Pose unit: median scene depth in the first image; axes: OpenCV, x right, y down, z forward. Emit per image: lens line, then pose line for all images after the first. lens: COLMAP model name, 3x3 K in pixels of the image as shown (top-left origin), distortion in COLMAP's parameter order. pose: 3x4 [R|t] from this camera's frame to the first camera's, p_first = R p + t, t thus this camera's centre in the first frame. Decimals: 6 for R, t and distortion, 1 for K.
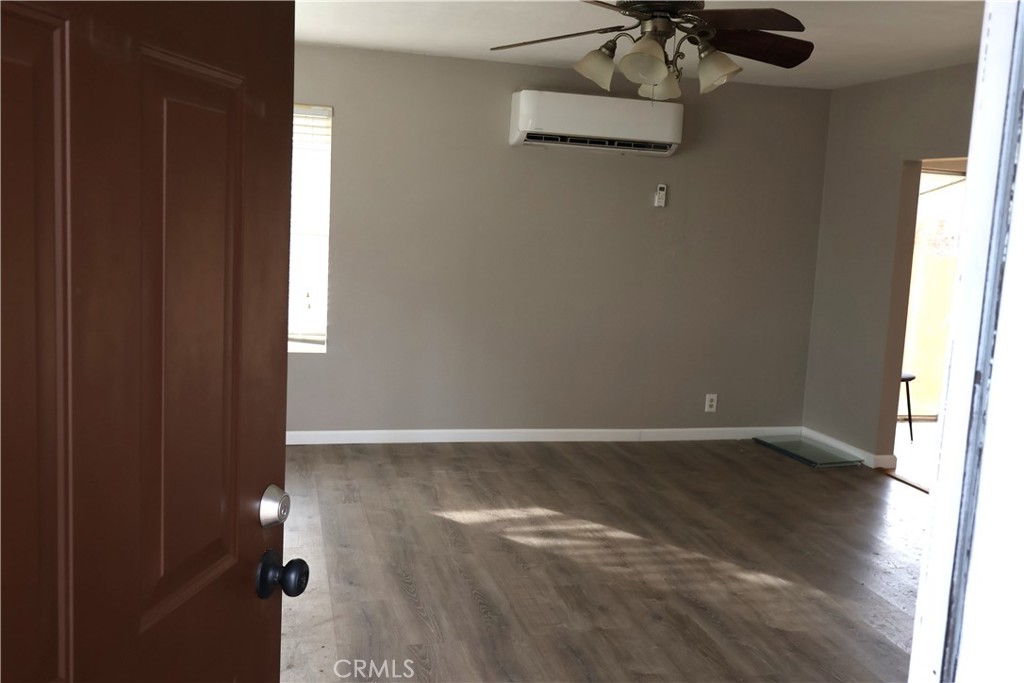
lens RADIAL K [[934.1, 0, 511.9], [0, 934.1, 339.4], [0, 0, 1]] dist [-0.002172, 0.000000]
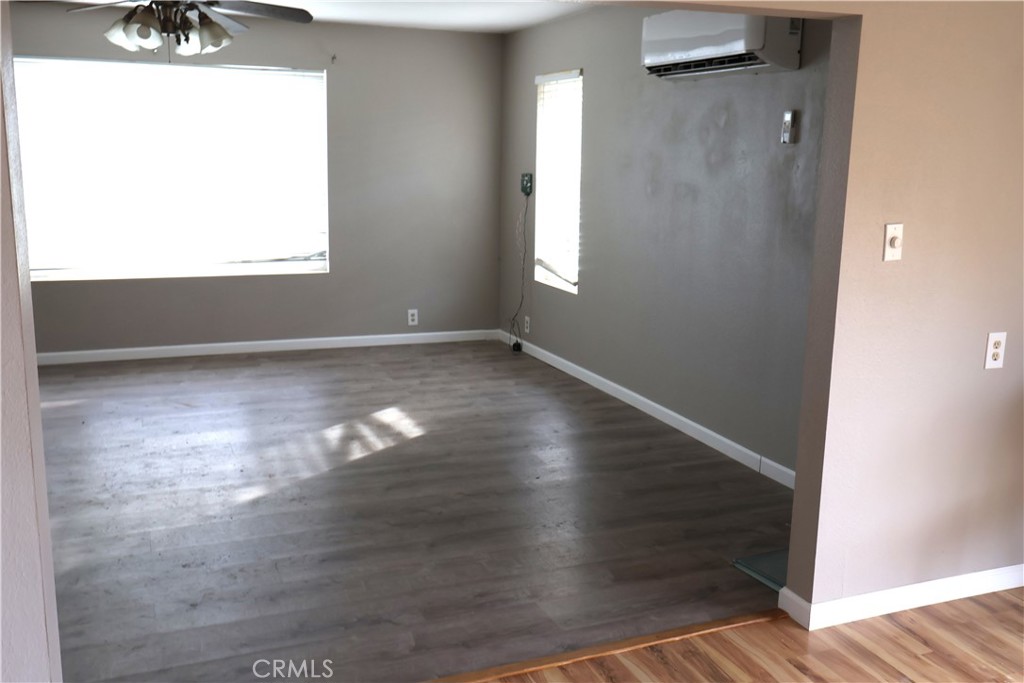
lens RADIAL K [[934.1, 0, 511.1], [0, 934.1, 340.7], [0, 0, 1]] dist [-0.002172, 0.000000]
pose [[0.128761, 0.148727, -0.980459, 0.884798], [-0.138601, 0.981684, 0.130711, -0.064924], [0.981942, 0.119062, 0.147016, 0.764578]]
